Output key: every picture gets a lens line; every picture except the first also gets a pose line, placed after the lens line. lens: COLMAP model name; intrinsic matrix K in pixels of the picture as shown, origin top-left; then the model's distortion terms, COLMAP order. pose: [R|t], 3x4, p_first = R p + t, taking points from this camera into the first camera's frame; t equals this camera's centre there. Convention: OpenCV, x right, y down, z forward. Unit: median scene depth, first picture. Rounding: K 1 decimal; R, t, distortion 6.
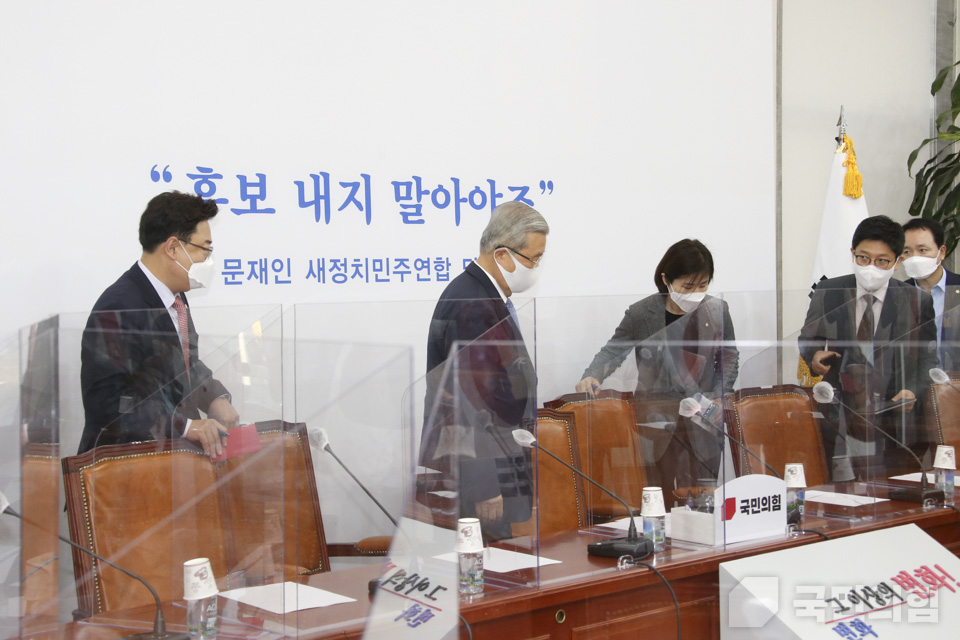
lens RADIAL K [[1493.3, 0, 484.7], [0, 1493.3, 316.8], [0, 0, 1]] dist [0.042934, 0.000000]
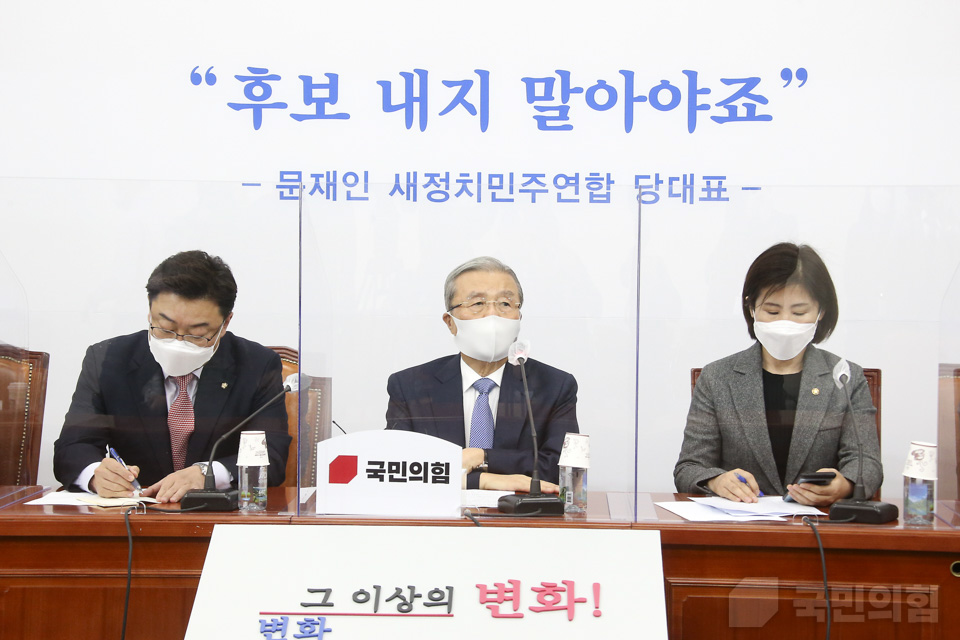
lens RADIAL K [[1804.5, 0, 481.5], [0, 1804.5, 338.7], [0, 0, 1]] dist [0.292340, 0.000000]
pose [[0.718039, 0.049335, -0.694253, 0.629094], [-0.040350, 0.998758, 0.029241, 0.023632], [0.694833, 0.007017, 0.719137, 0.282417]]
